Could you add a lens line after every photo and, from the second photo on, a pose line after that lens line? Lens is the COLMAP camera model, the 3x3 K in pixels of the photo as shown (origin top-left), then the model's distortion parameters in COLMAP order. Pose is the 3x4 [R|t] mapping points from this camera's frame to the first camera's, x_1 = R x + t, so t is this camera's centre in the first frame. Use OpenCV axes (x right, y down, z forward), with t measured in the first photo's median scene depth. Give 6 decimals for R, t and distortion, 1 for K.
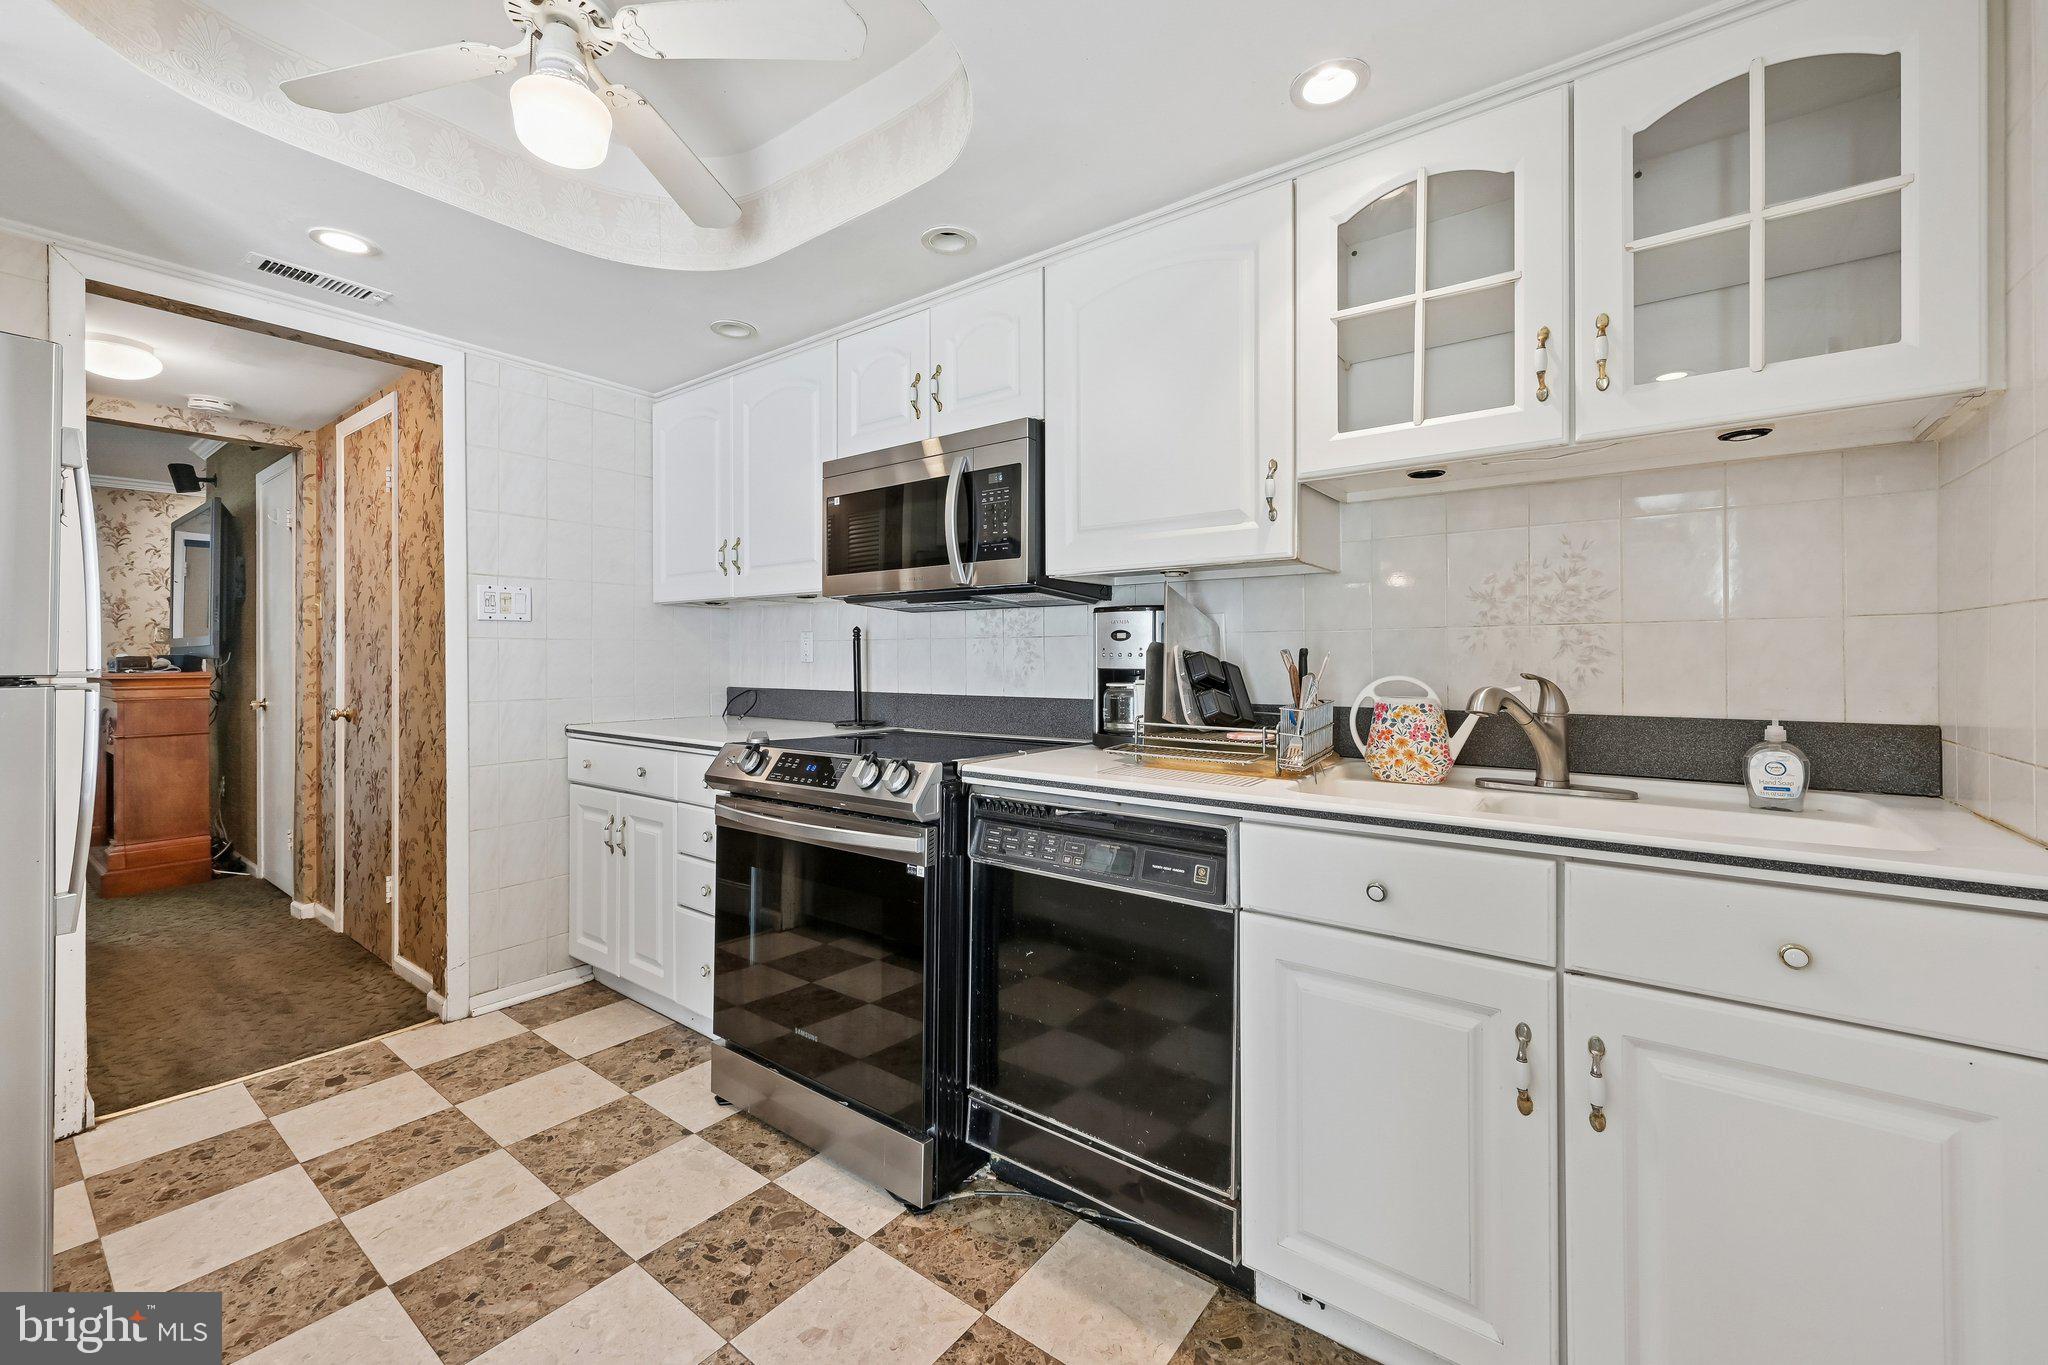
lens RADIAL K [[829.2, 0, 1021.2], [0, 829.2, 663.7], [0, 0, 1]] dist [-0.001658, -0.000511]
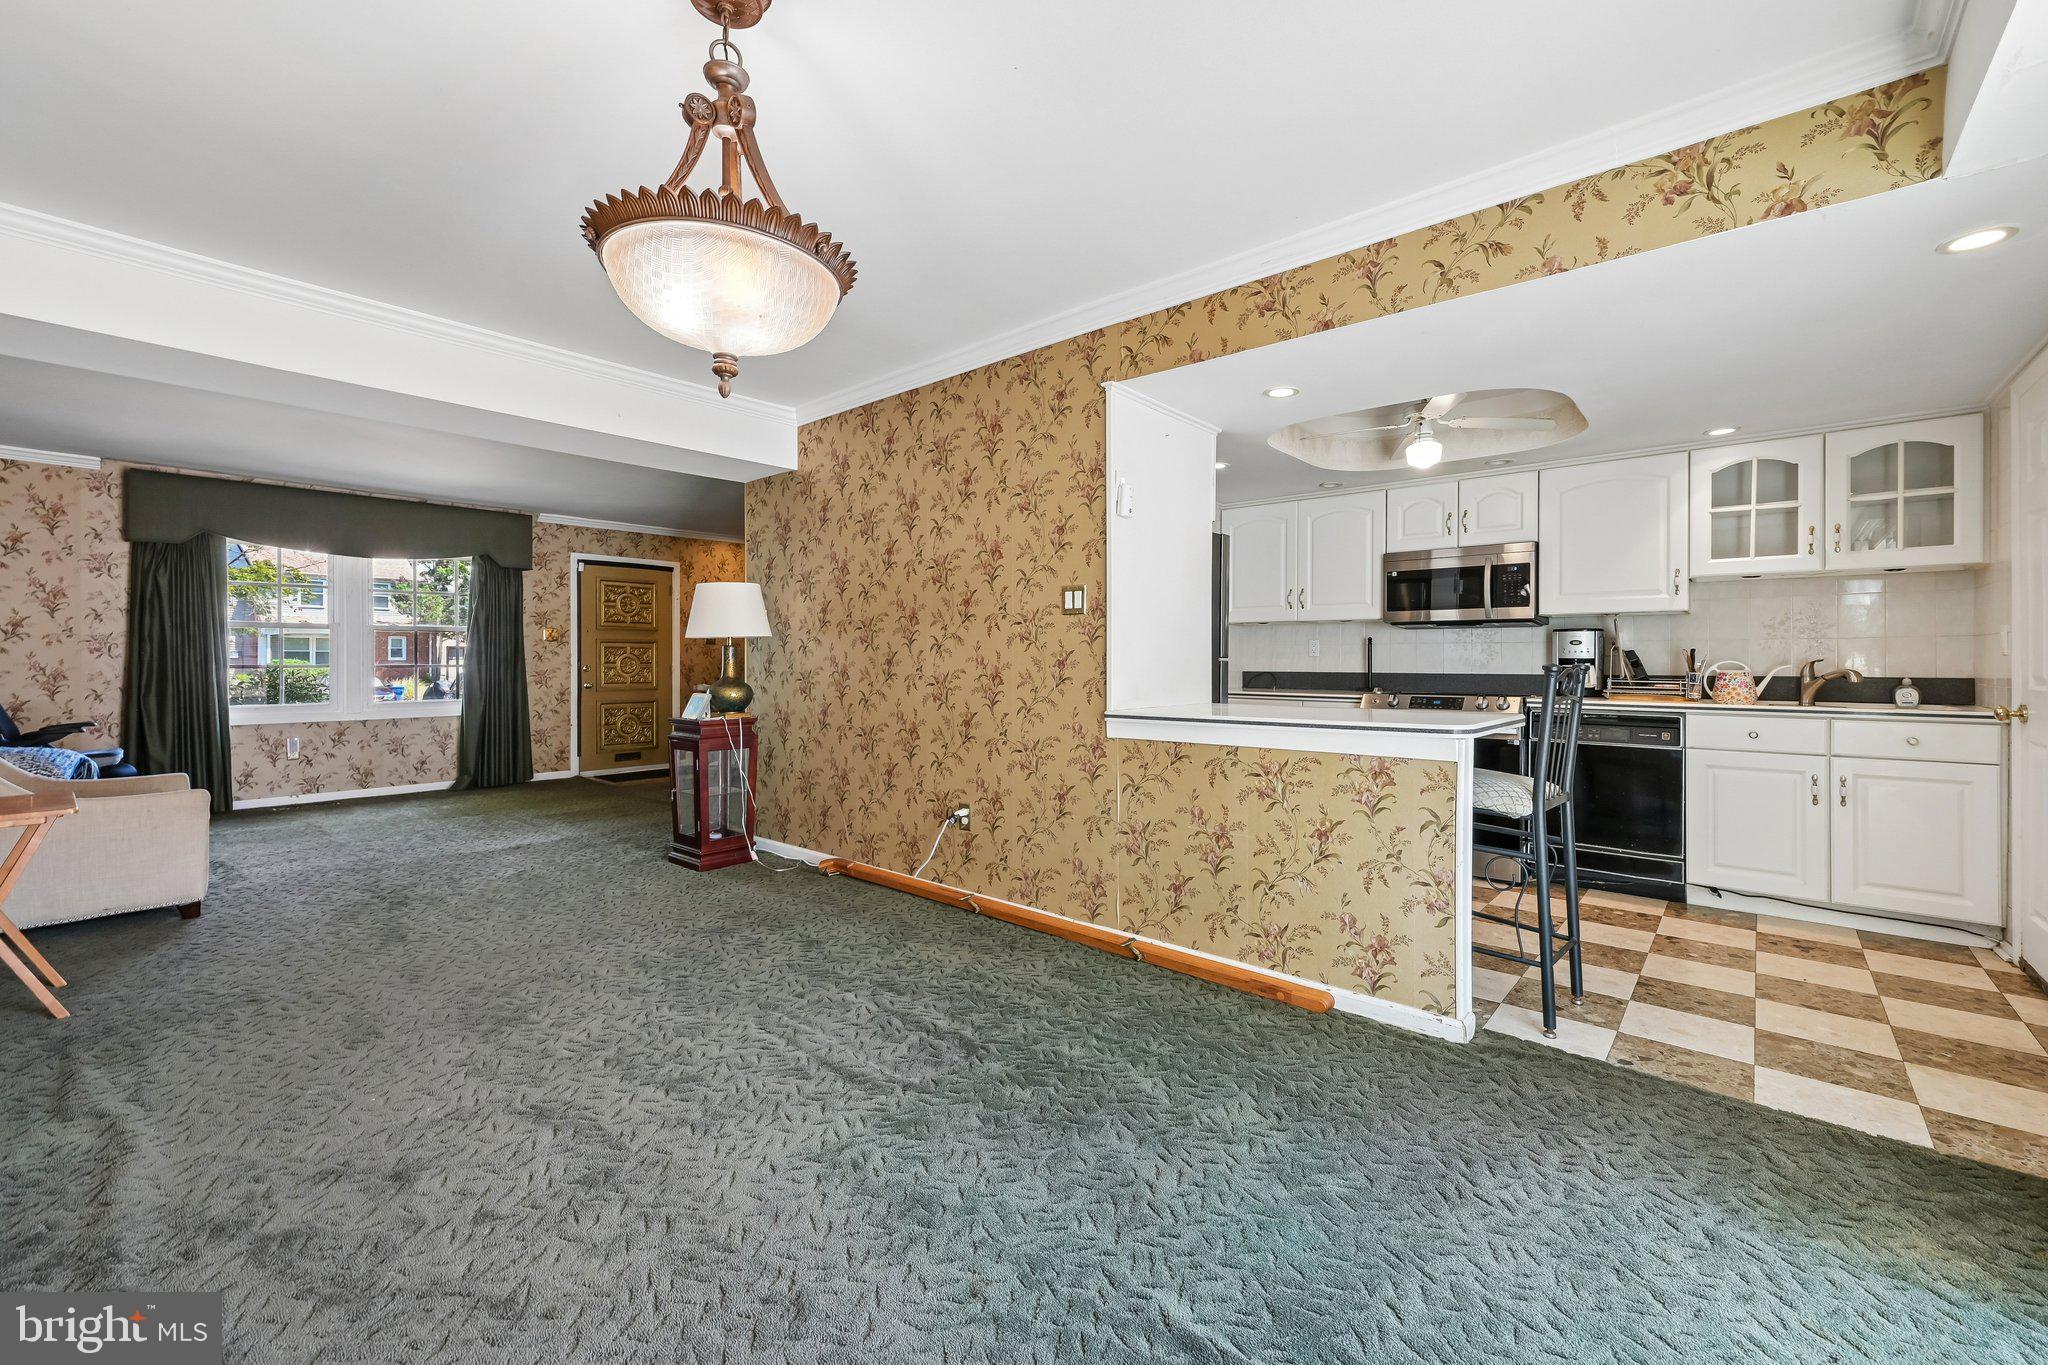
lens RADIAL K [[829.2, 0, 1021.2], [0, 829.2, 663.7], [0, 0, 1]] dist [-0.001658, -0.000511]
pose [[0.996533, 0.003492, -0.083123, -1.528522], [-0.003558, 0.999993, -0.000647, 0.036146], [0.083121, 0.000940, 0.996539, -1.690670]]
